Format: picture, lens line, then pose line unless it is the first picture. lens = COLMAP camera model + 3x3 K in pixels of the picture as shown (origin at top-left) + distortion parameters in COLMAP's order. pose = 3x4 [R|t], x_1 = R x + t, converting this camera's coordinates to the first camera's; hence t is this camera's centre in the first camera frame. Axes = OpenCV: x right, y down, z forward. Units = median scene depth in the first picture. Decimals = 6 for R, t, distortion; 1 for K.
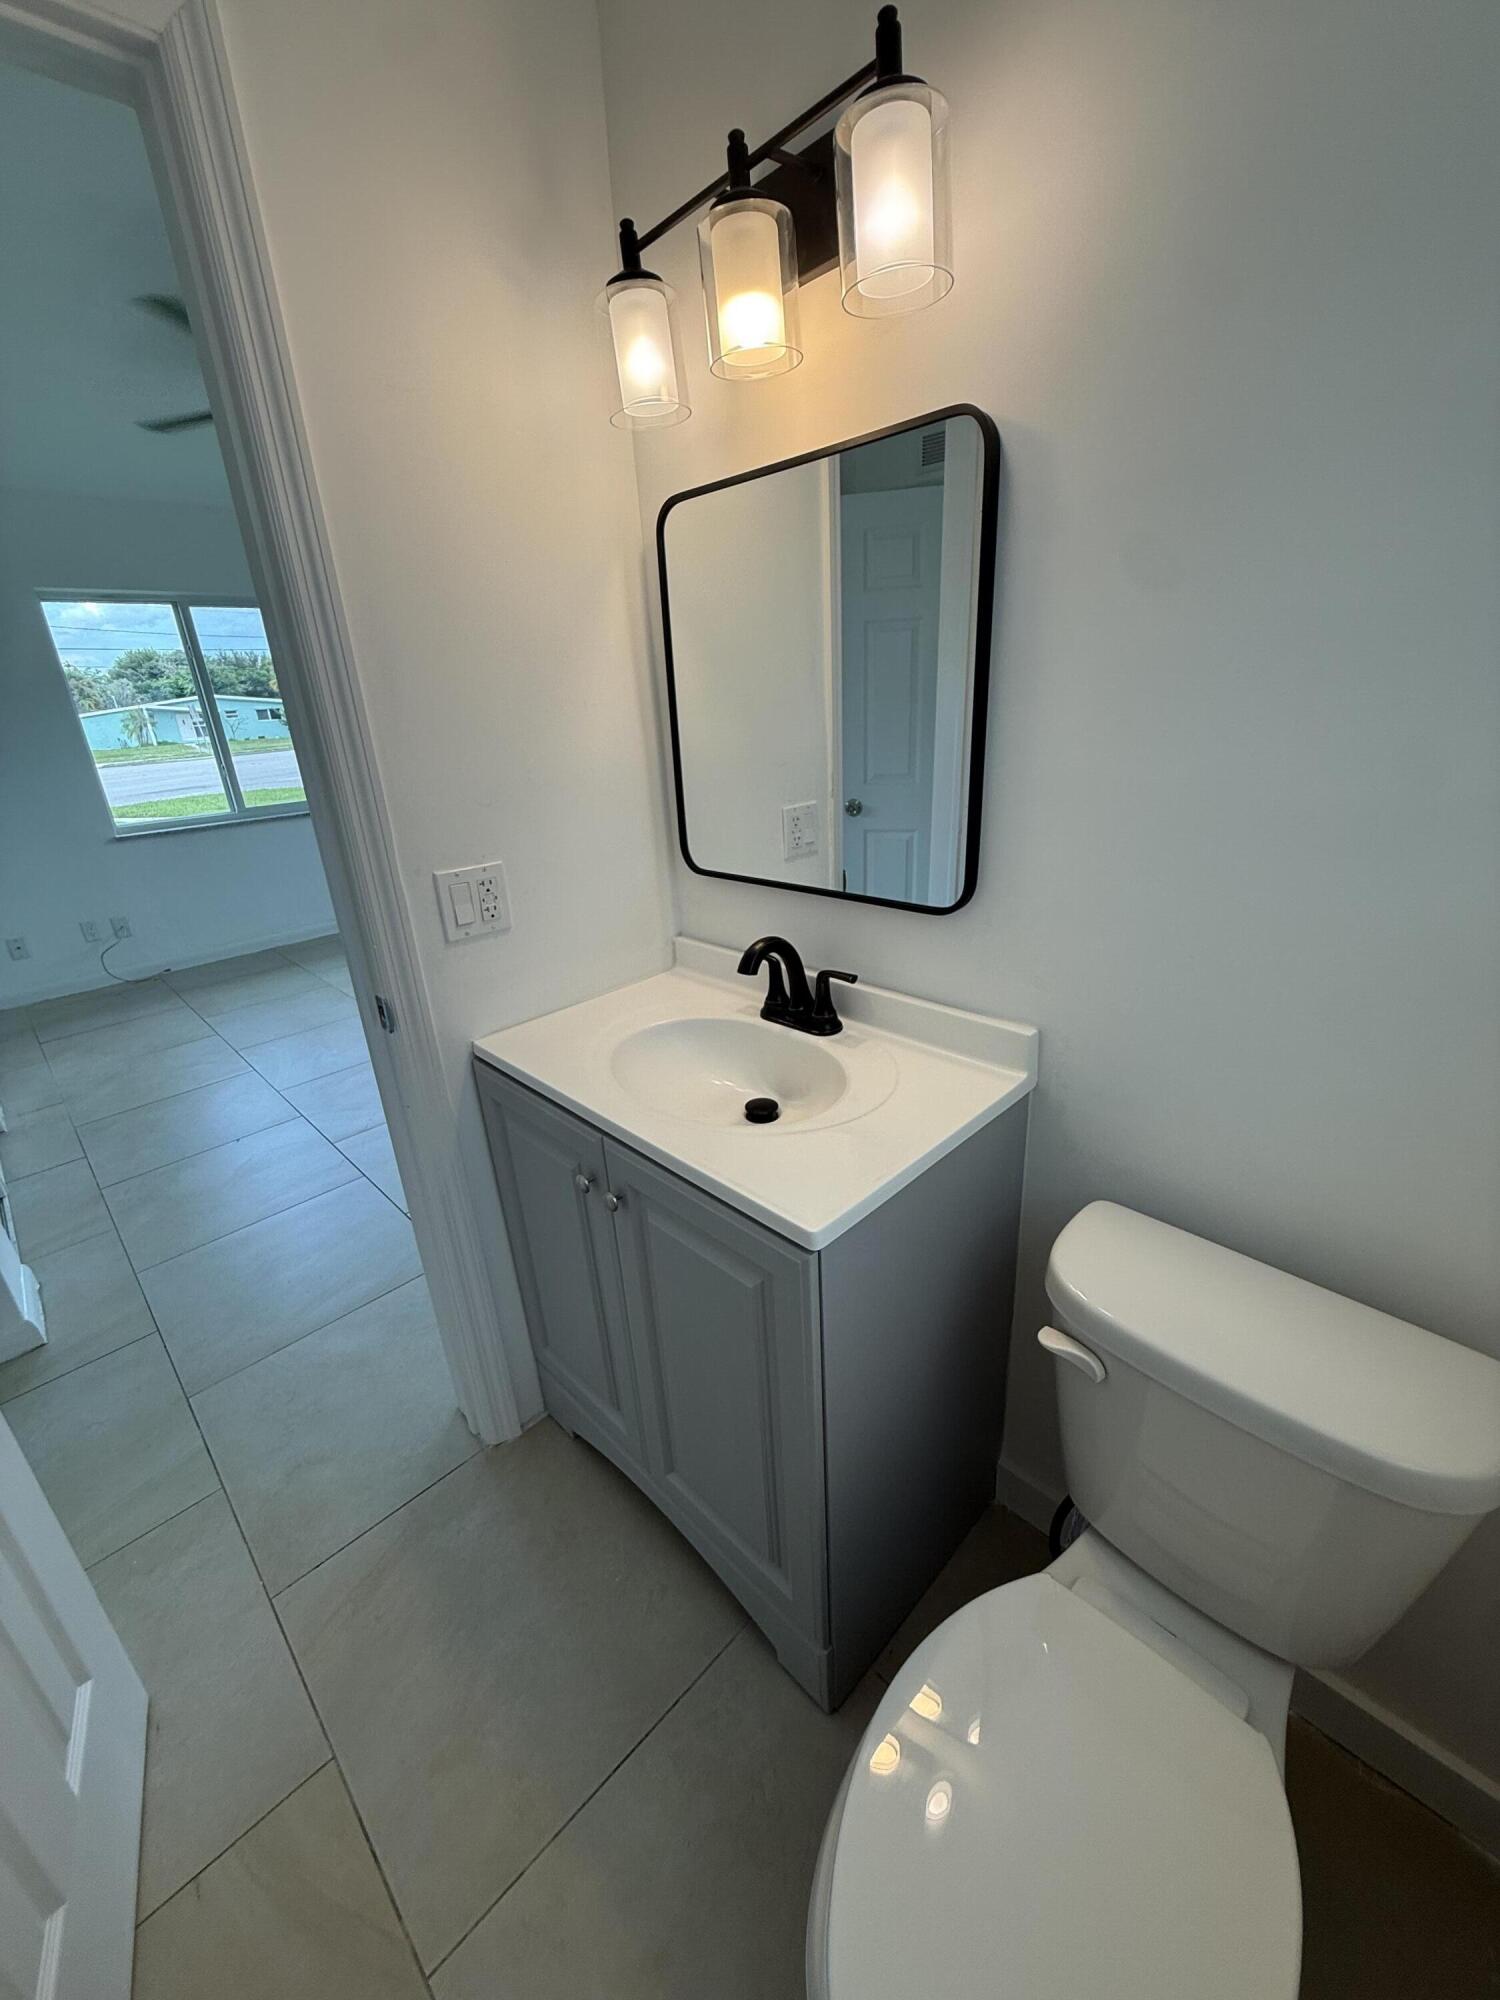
lens RADIAL K [[798.0, 0, 750.8], [0, 798.0, 992.1], [0, 0, 1]] dist [-0.000744, 0.000273]
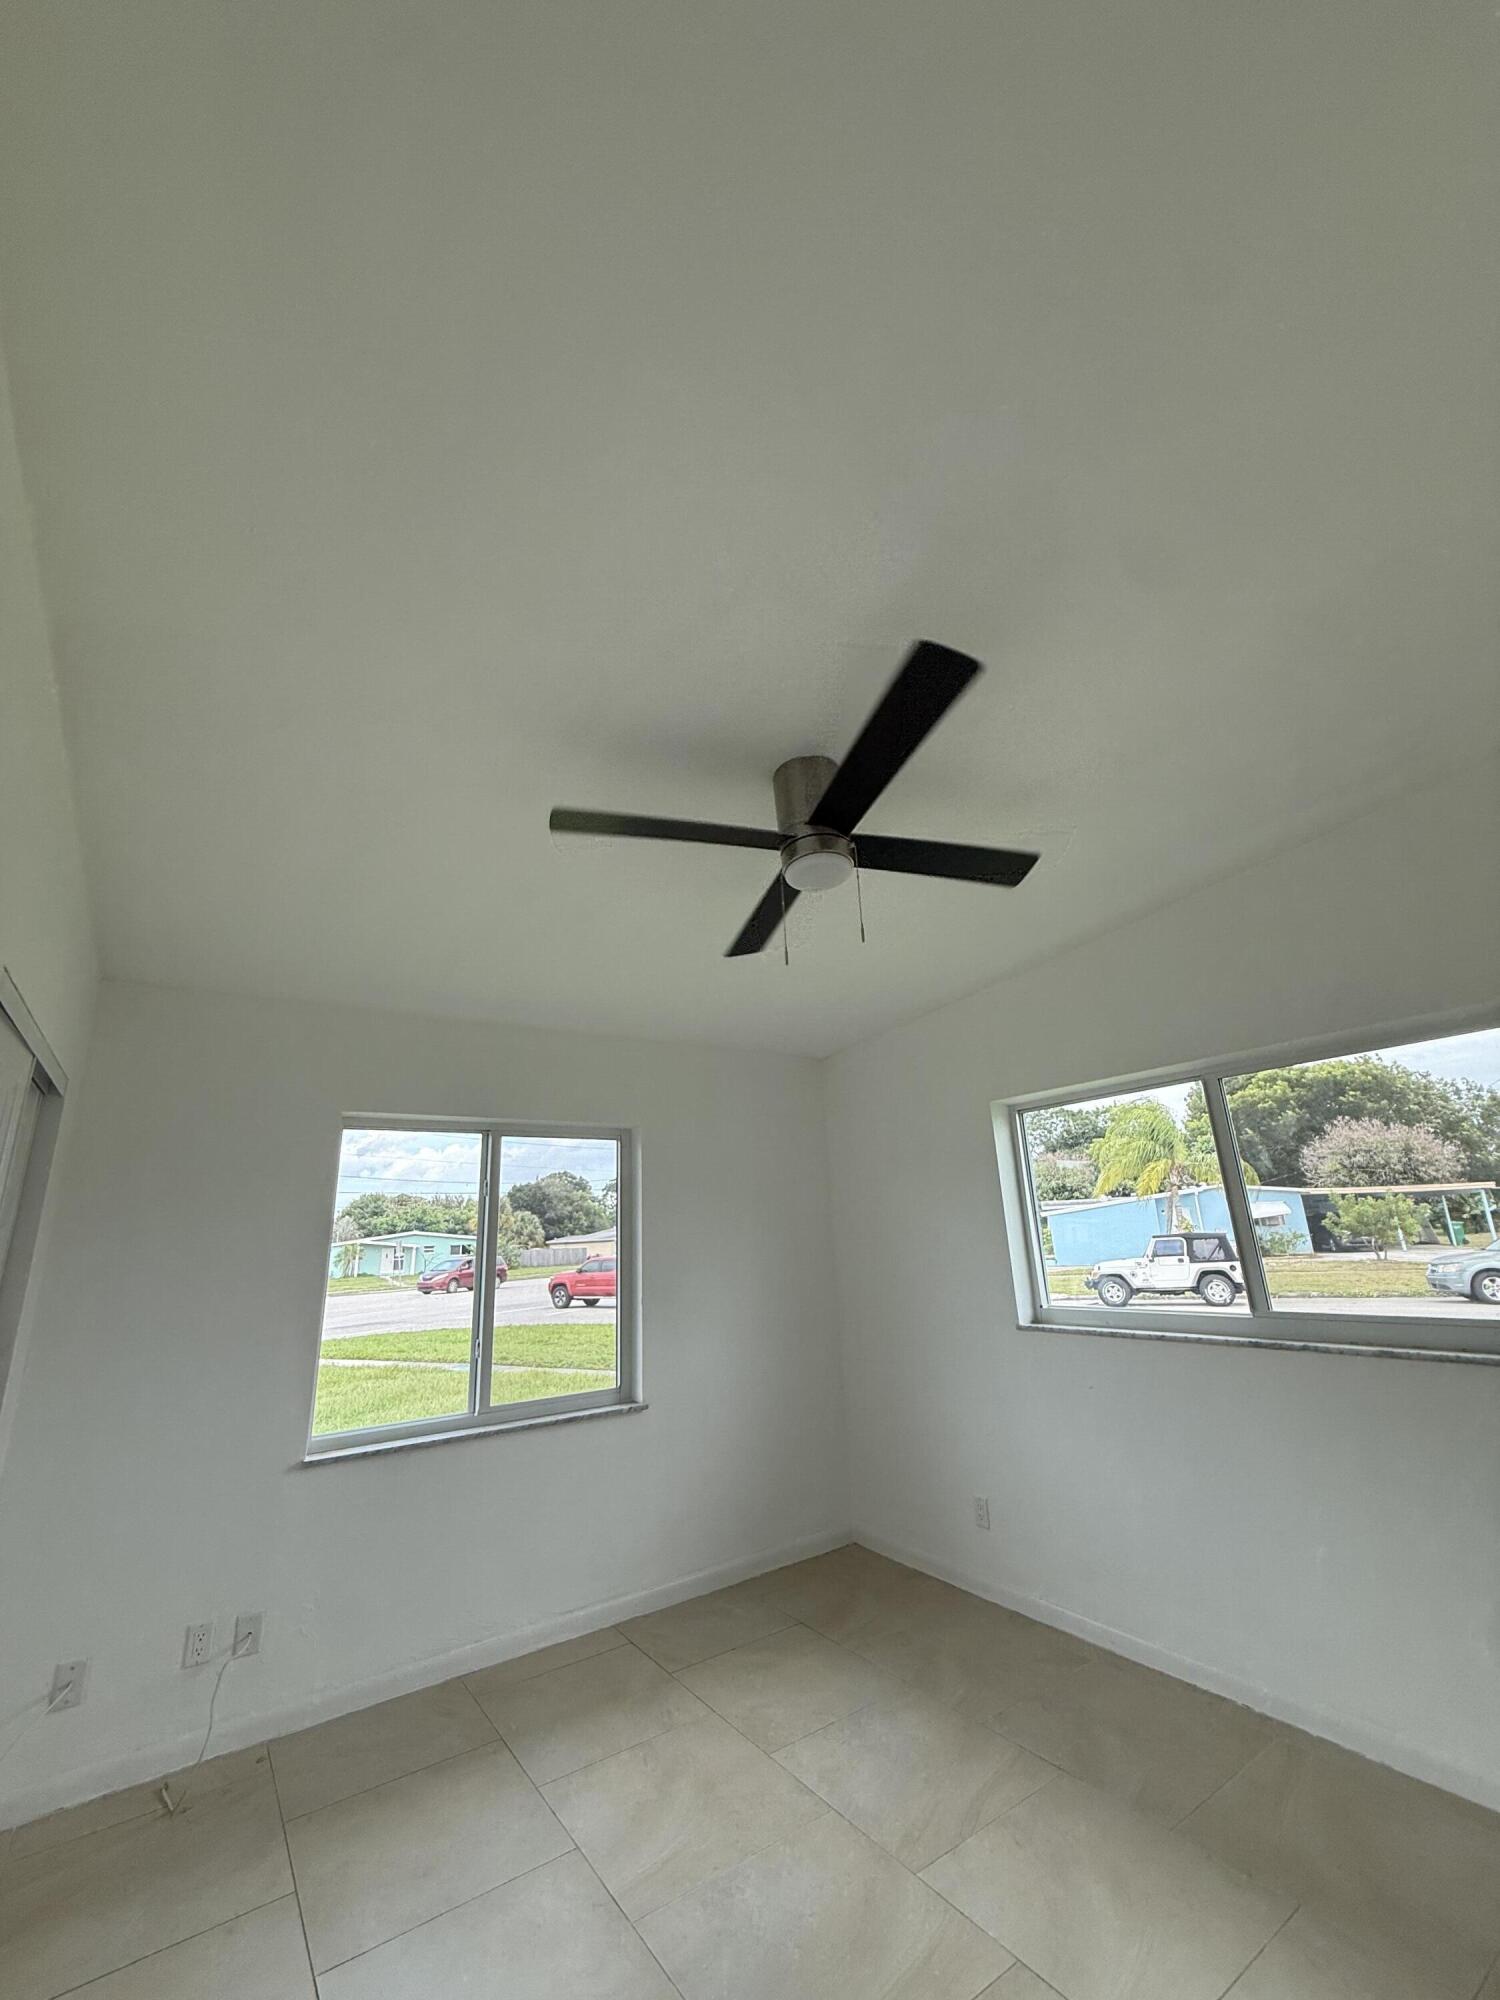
lens RADIAL K [[798.0, 0, 750.8], [0, 798.0, 992.1], [0, 0, 1]] dist [-0.000744, 0.000273]
pose [[0.983536, -0.042750, -0.175584, -0.028248], [-0.072731, 0.795809, -0.601164, -0.012154], [0.165431, 0.604037, 0.779597, 0.029843]]
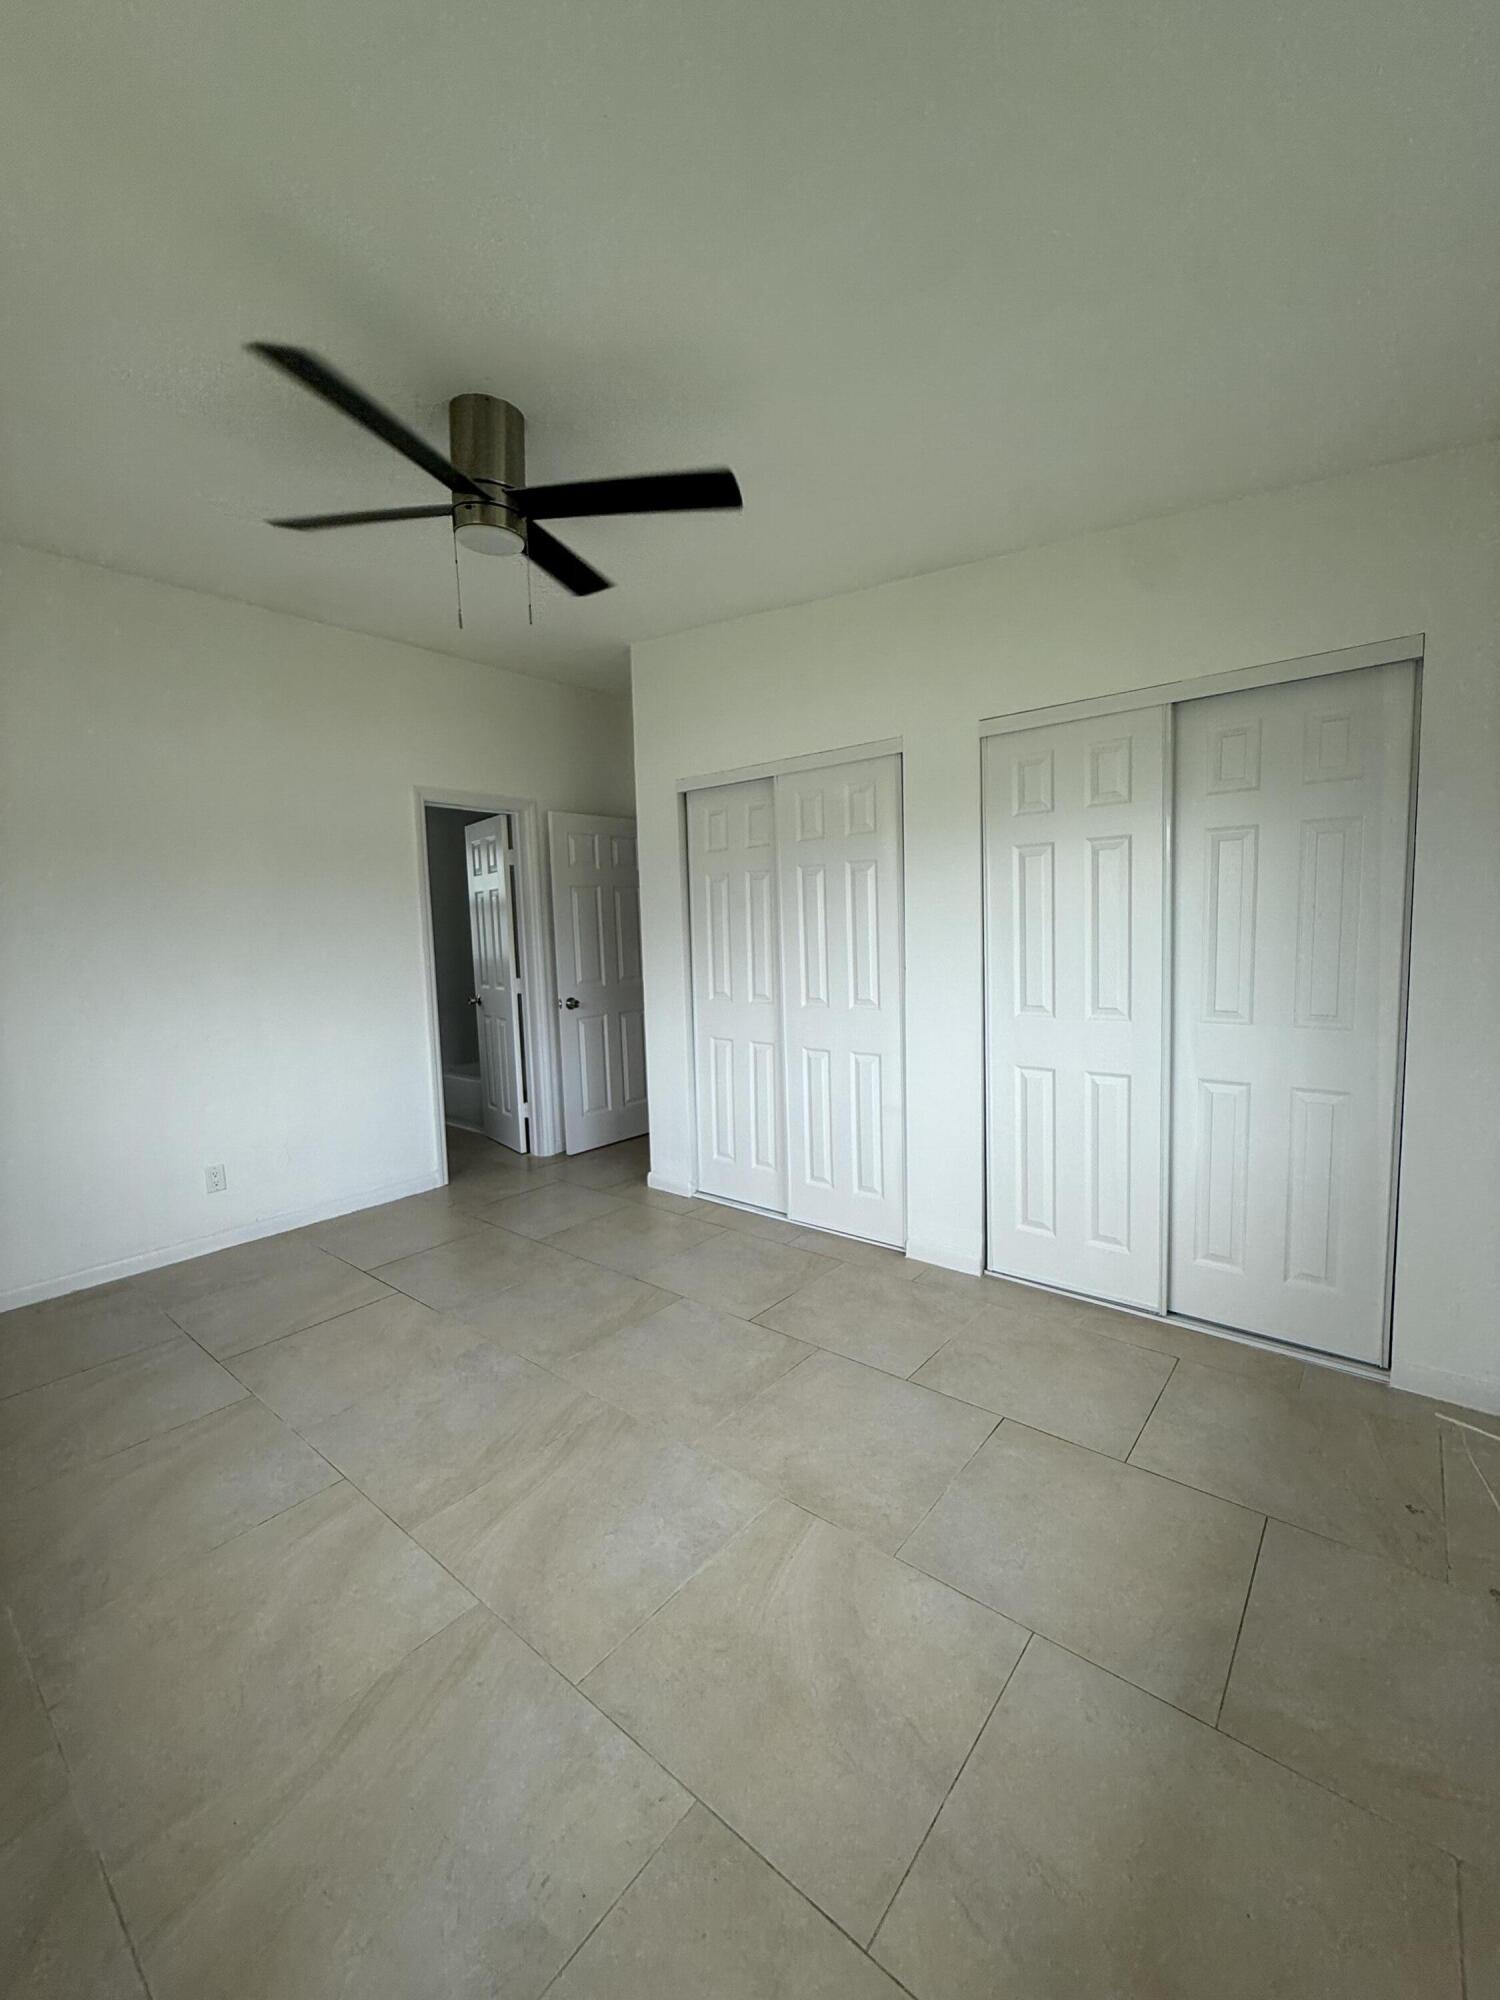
lens RADIAL K [[796.6, 0, 750.0], [0, 796.6, 1000.0], [0, 0, 1]] dist [0.000200, 0.000211]
pose [[-0.991101, 0.093827, -0.094423, -0.039402], [0.043015, 0.897033, 0.439866, -0.038182], [0.125972, 0.431890, -0.893086, 0.108336]]
